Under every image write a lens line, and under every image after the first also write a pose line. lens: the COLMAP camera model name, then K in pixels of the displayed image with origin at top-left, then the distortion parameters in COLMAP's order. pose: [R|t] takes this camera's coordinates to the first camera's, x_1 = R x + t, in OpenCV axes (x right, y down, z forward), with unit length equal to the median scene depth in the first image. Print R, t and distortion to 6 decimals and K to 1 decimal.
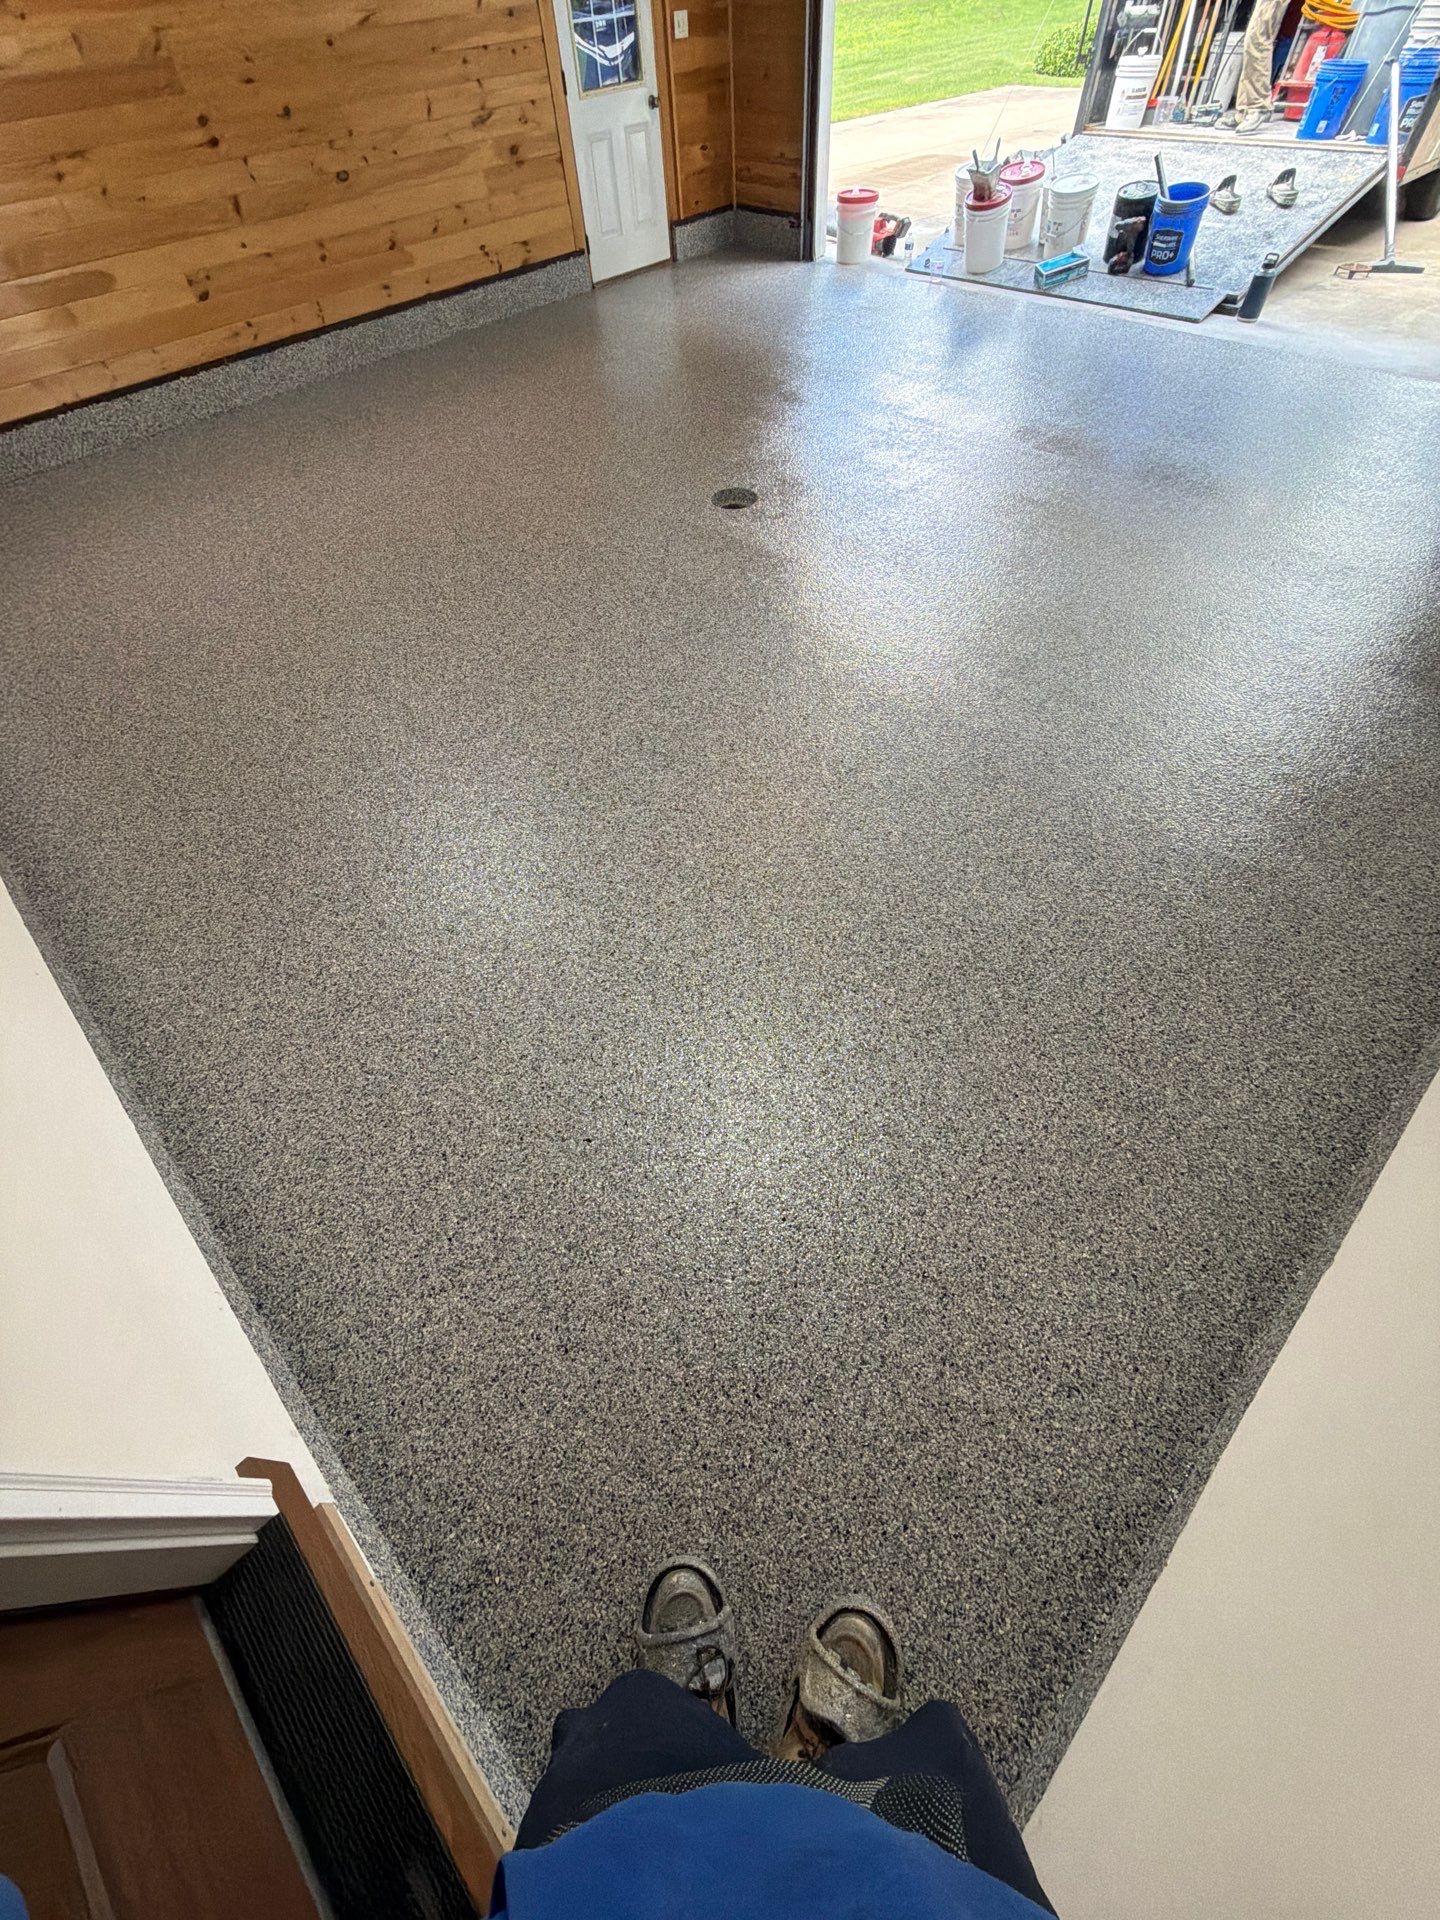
lens RADIAL K [[766.6, 0, 727.1], [0, 766.6, 959.0], [0, 0, 1]] dist [0.000660, 0.000444]
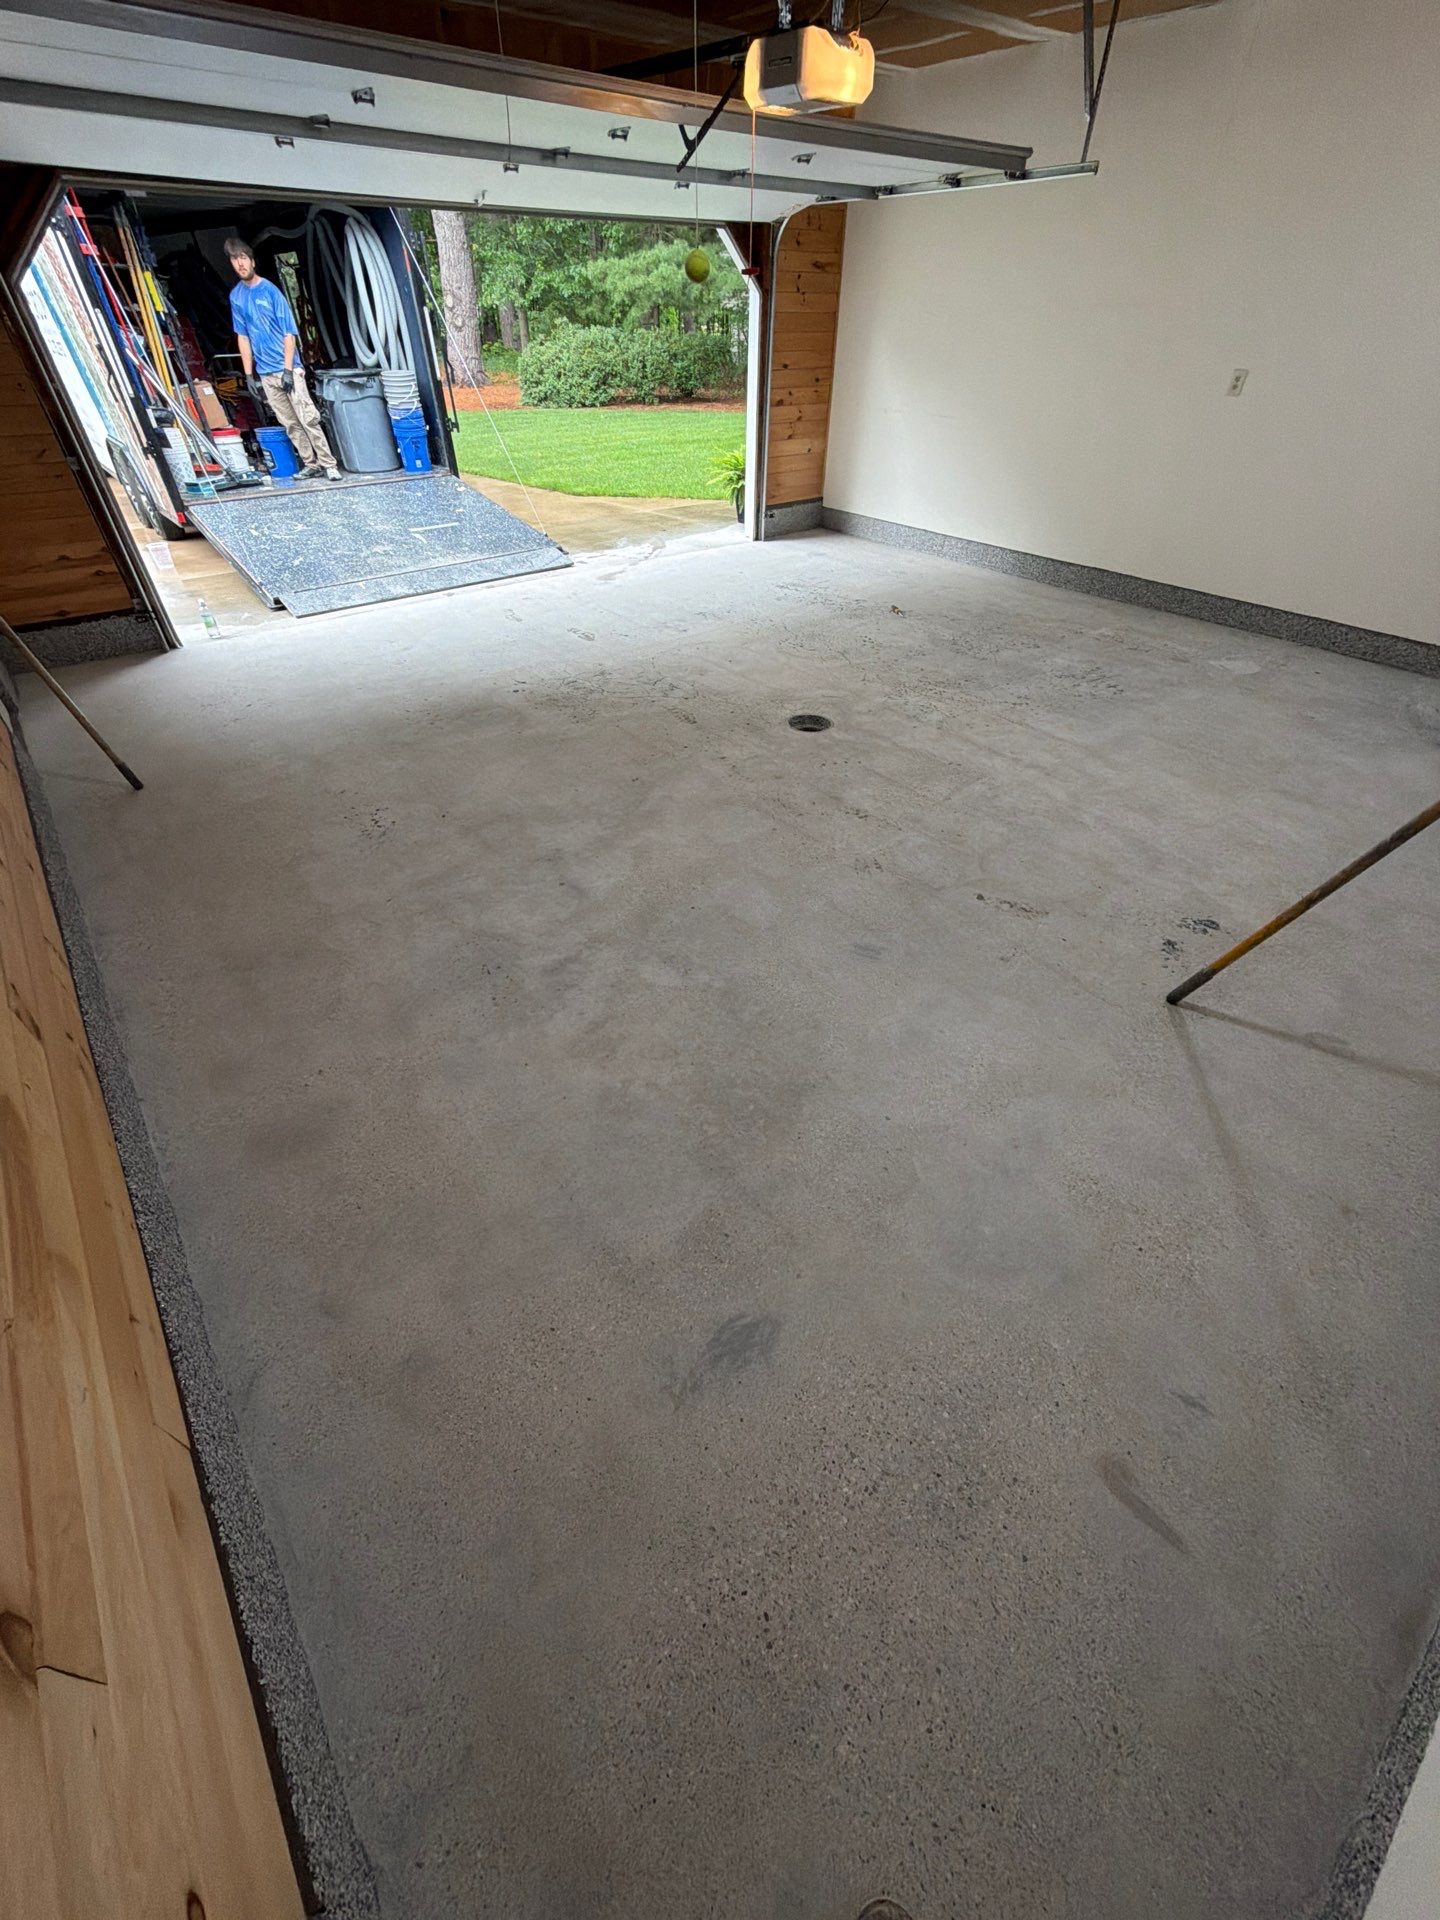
lens RADIAL K [[766.6, 0, 713.1], [0, 766.6, 965.7], [0, 0, 1]] dist [0.000660, 0.000444]
pose [[0.104225, -0.609472, 0.785927, -0.826162], [0.798209, 0.522668, 0.299466, -0.663855], [-0.593295, 0.596122, 0.540961, 0.542895]]
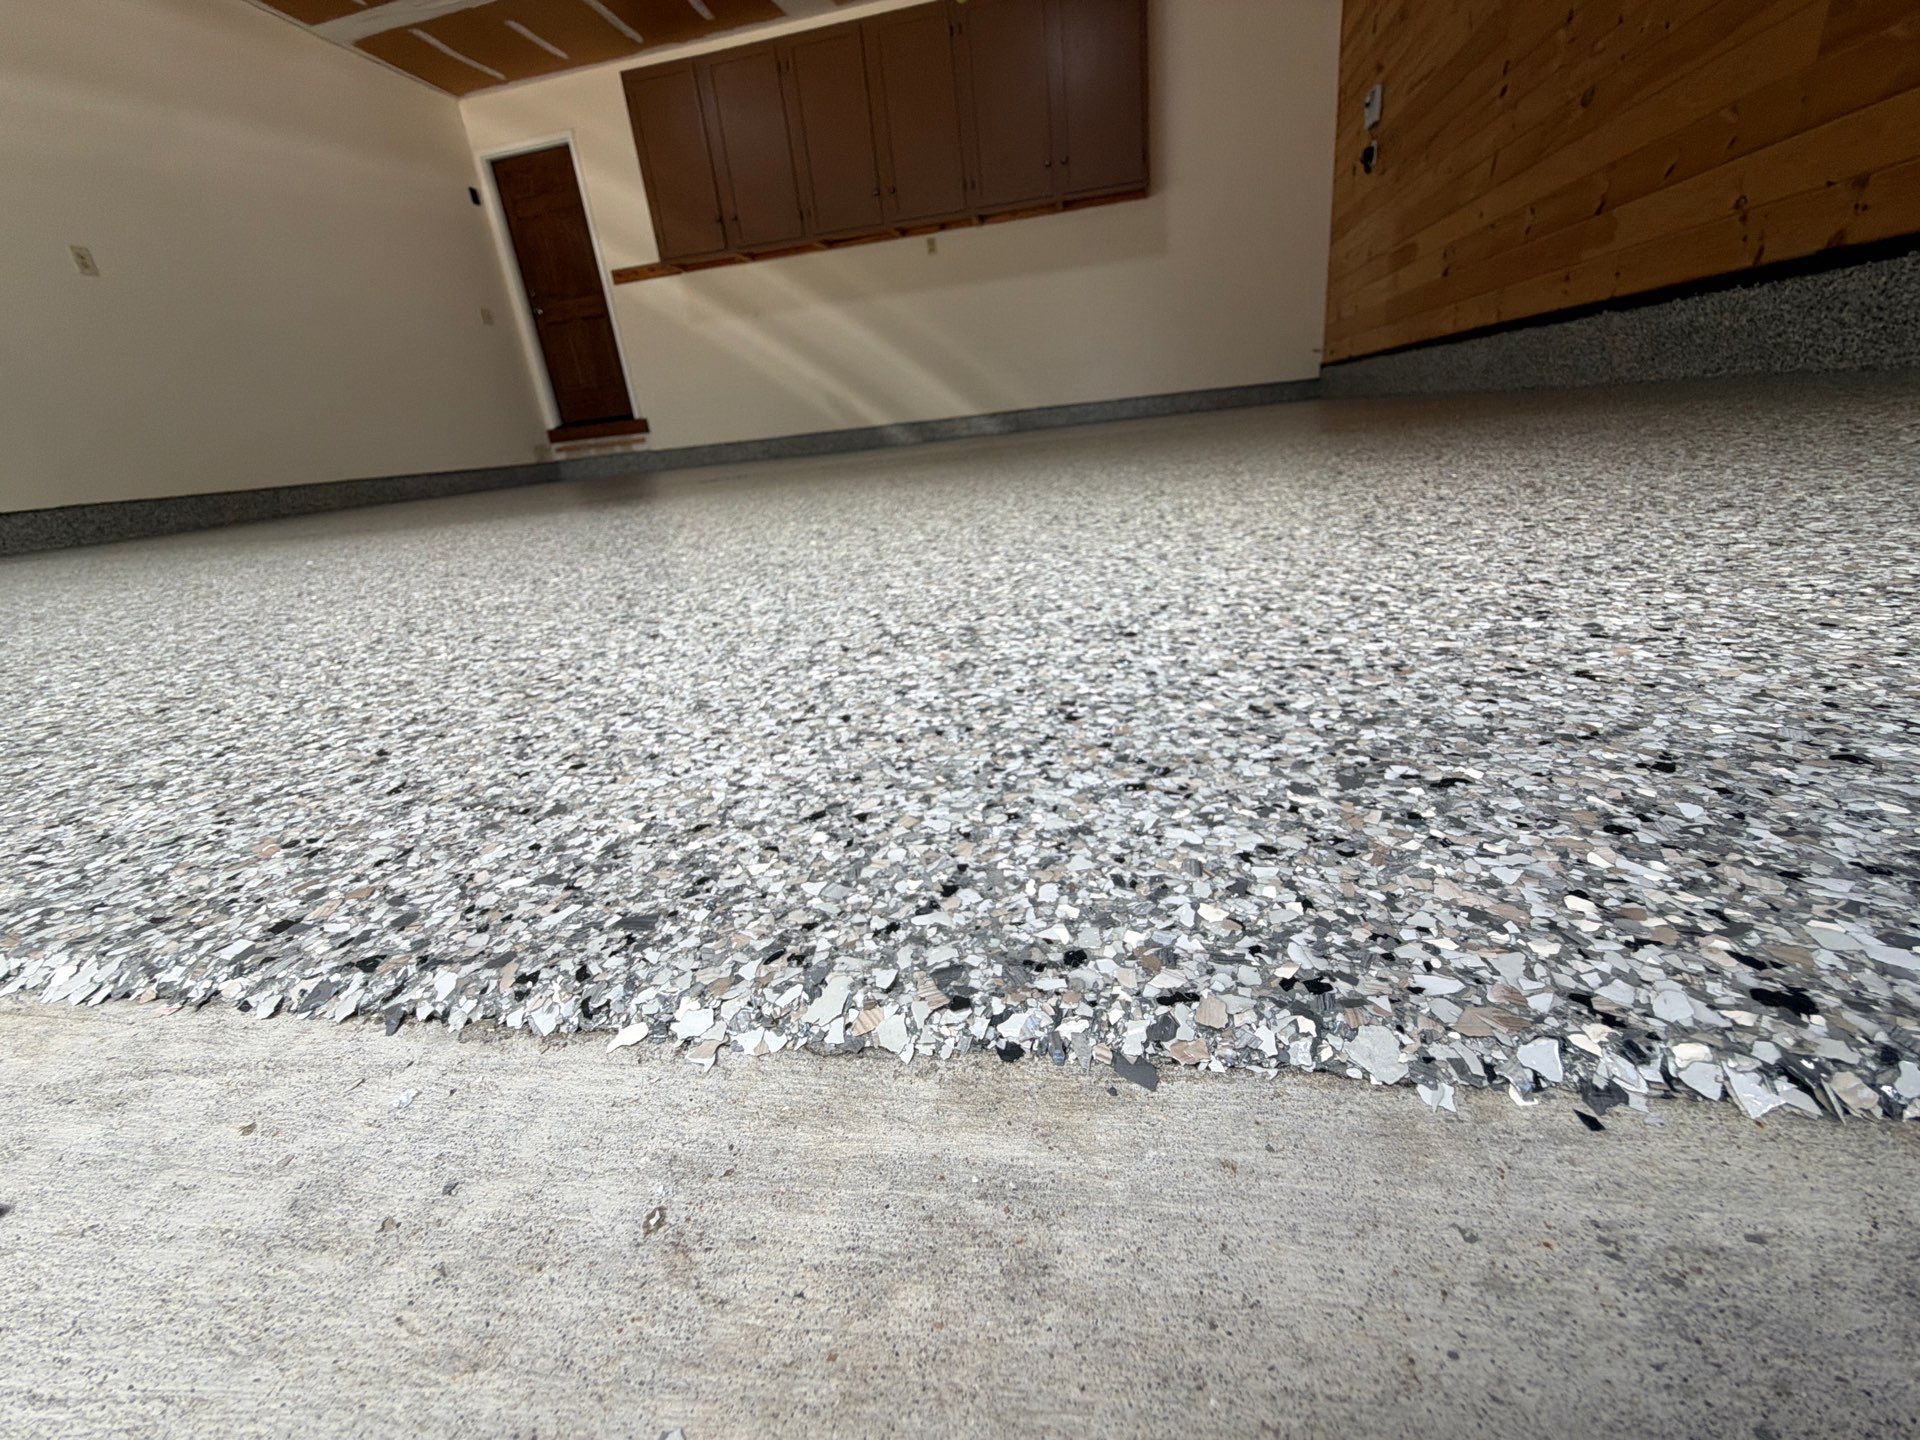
lens RADIAL K [[766.6, 0, 956.2], [0, 766.6, 726.2], [0, 0, 1]] dist [0.000660, 0.000444]
pose [[-0.816831, 0.329306, -0.473651, 0.244213], [-0.369037, 0.332791, 0.867791, -1.095901], [0.443396, 0.883633, -0.150308, 1.188253]]
